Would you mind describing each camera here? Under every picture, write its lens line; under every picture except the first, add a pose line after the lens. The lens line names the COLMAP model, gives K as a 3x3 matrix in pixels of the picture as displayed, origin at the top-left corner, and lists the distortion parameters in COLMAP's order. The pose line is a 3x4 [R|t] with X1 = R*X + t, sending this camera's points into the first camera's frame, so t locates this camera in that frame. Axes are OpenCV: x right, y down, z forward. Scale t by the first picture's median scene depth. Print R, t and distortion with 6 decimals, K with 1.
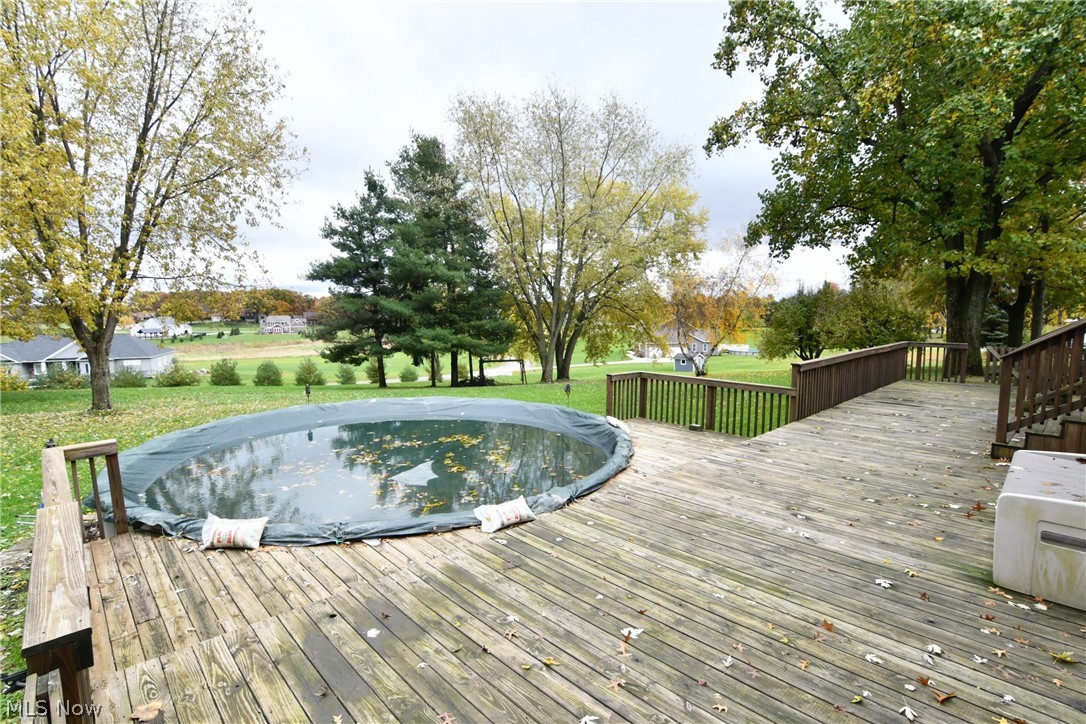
lens RADIAL K [[528.3, 0, 545.0], [0, 528.3, 368.4], [0, 0, 1]] dist [-0.024952, 0.006857]
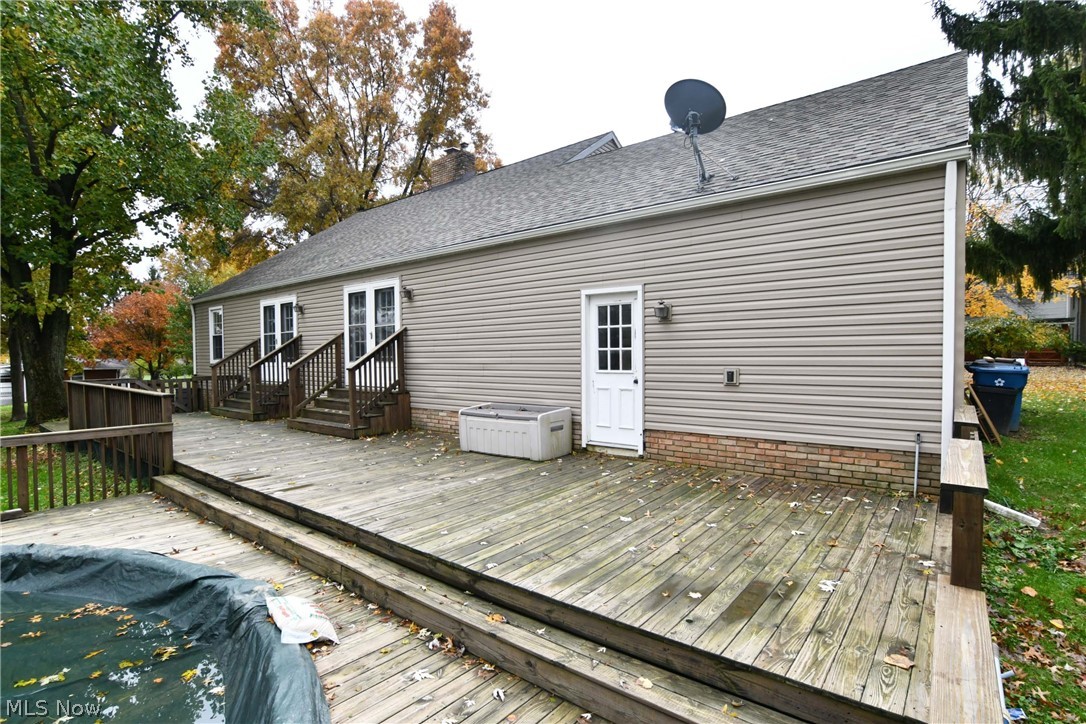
lens RADIAL K [[528.3, 0, 543.5], [0, 528.3, 363.4], [0, 0, 1]] dist [-0.024952, 0.006857]
pose [[-0.136904, -0.010311, 0.990531, -1.130341], [0.121431, 0.992230, 0.027112, -0.017196], [-0.983113, 0.123993, -0.134588, 1.181860]]
